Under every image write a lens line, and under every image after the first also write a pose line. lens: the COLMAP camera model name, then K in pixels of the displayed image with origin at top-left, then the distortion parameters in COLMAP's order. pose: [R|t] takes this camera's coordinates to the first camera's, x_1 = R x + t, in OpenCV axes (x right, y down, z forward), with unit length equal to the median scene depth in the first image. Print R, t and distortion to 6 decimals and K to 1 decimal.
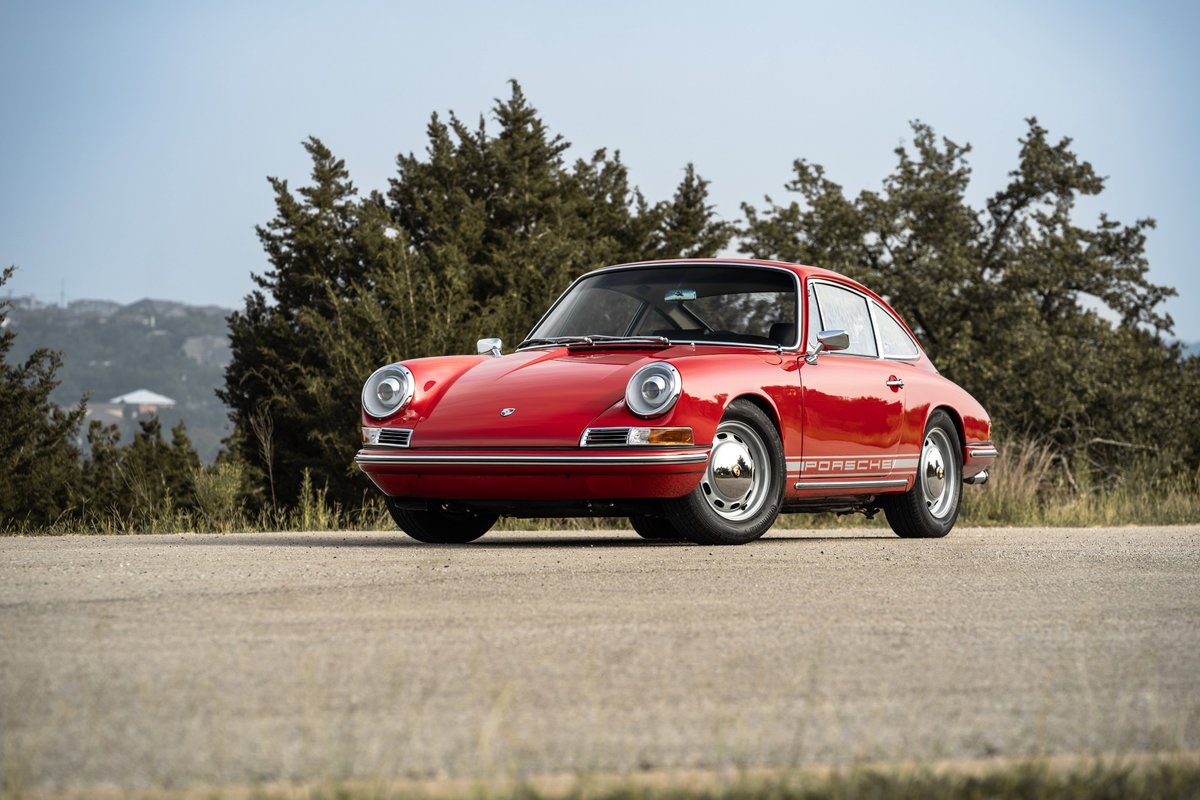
lens RADIAL K [[4713.7, 0, 600.0], [0, 4713.7, 400.0], [0, 0, 1]] dist [0.193228, -1.543116]
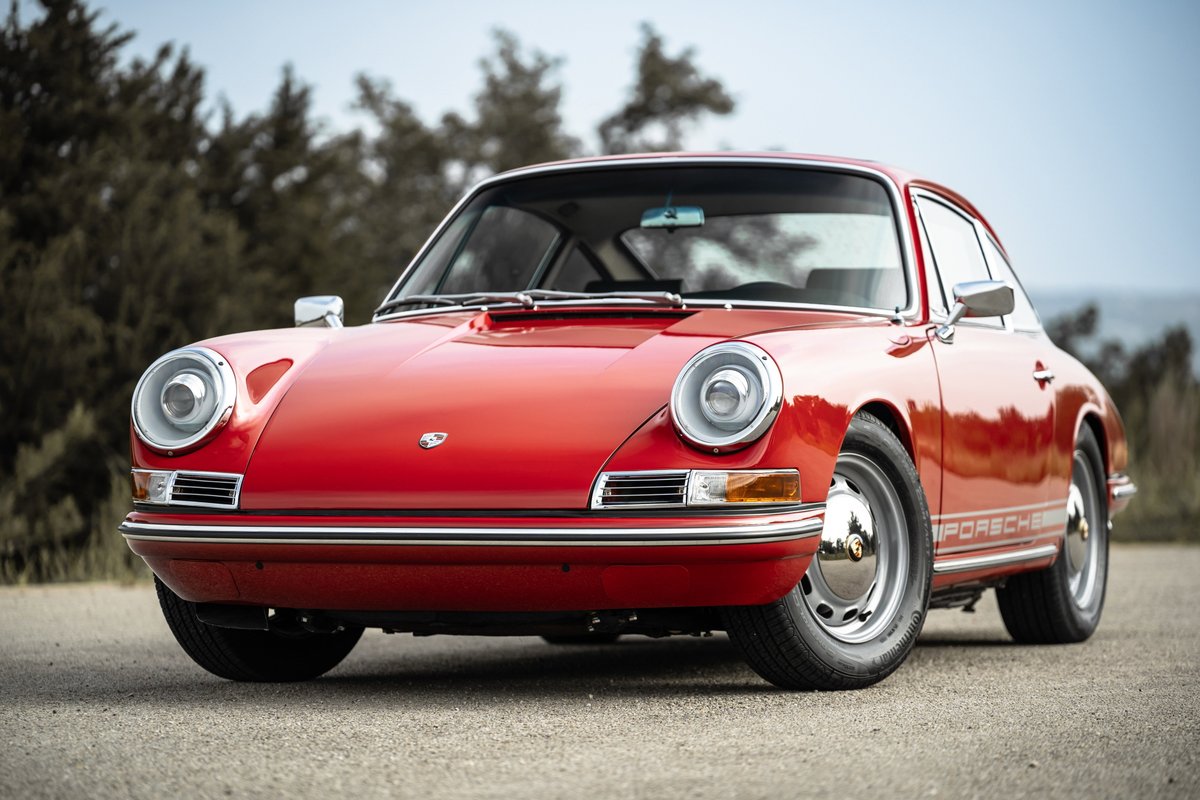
lens RADIAL K [[4713.7, 0, 600.0], [0, 4713.7, 400.0], [0, 0, 1]] dist [0.193228, -1.543116]
pose [[0.990384, -0.004735, 0.138266, -0.037651], [0.003471, 0.999950, 0.009380, -0.003395], [-0.138303, -0.008810, 0.990351, 0.254097]]
